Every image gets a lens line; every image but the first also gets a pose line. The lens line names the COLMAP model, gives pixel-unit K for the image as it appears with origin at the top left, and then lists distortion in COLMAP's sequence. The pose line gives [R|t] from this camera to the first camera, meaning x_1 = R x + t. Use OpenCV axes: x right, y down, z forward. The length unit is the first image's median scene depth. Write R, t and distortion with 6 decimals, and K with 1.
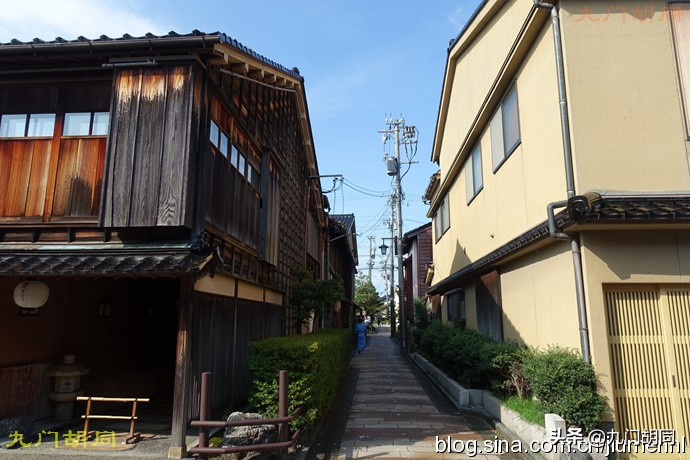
lens RADIAL K [[473.3, 0, 344.6], [0, 473.3, 230.9], [0, 0, 1]] dist [0.000002, -0.002769]
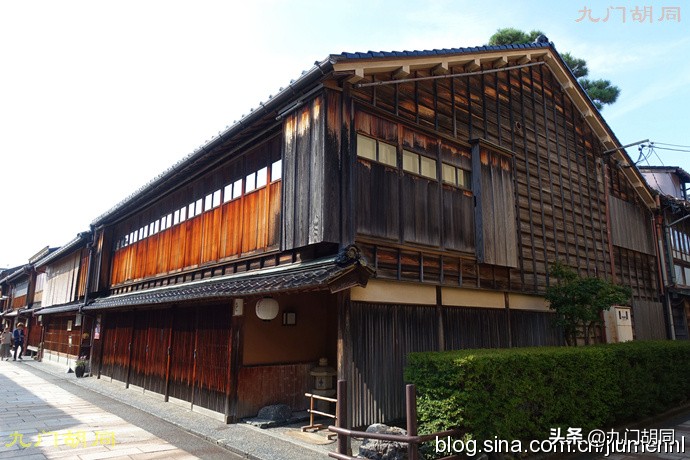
lens RADIAL K [[473.3, 0, 346.1], [0, 473.3, 230.2], [0, 0, 1]] dist [0.000002, -0.002769]
pose [[0.697586, -0.145977, -0.701474, 0.421242], [0.133644, 0.988354, -0.072773, 0.045056], [0.703927, -0.042982, 0.708970, 0.249867]]
